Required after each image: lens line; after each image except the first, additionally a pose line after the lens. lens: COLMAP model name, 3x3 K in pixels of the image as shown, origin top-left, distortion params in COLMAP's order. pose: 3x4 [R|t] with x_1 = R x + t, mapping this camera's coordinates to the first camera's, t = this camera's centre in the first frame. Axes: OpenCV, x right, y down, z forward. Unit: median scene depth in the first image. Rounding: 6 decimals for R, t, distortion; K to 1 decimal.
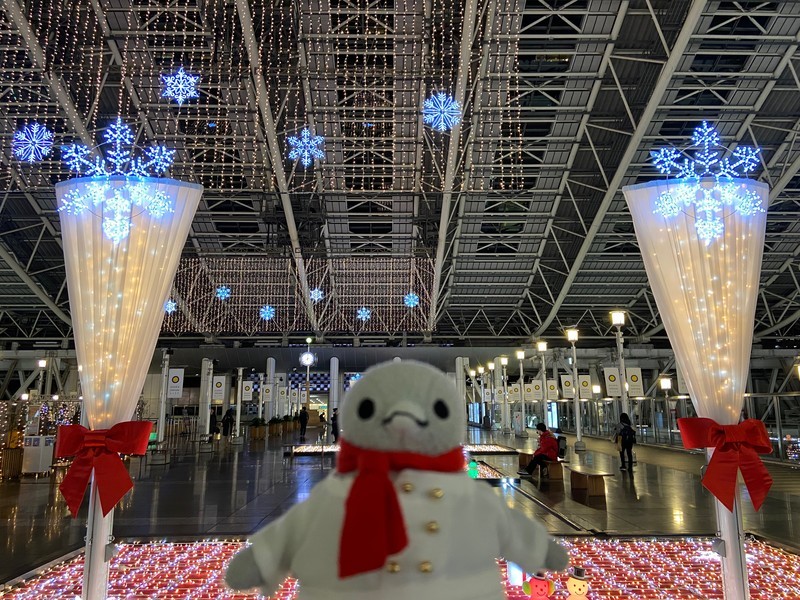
lens RADIAL K [[594.2, 0, 400.0], [0, 594.2, 300.0], [0, 0, 1]] dist [0.113474, -0.140128]
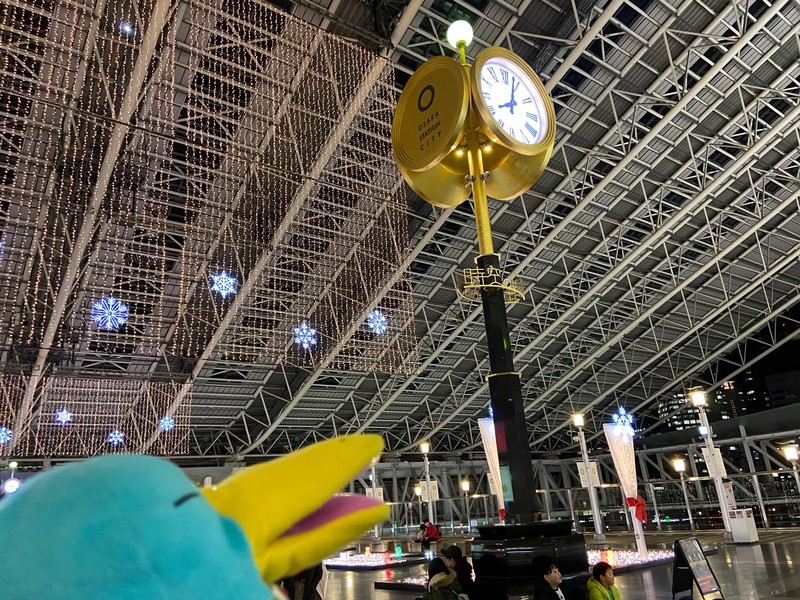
lens RADIAL K [[594.2, 0, 400.0], [0, 594.2, 300.0], [0, 0, 1]] dist [0.113474, -0.140128]
pose [[0.810087, 0.135665, 0.570398, -0.237052], [-0.028981, 0.980937, -0.192150, -0.016992], [-0.585593, 0.139128, 0.798577, -0.103052]]
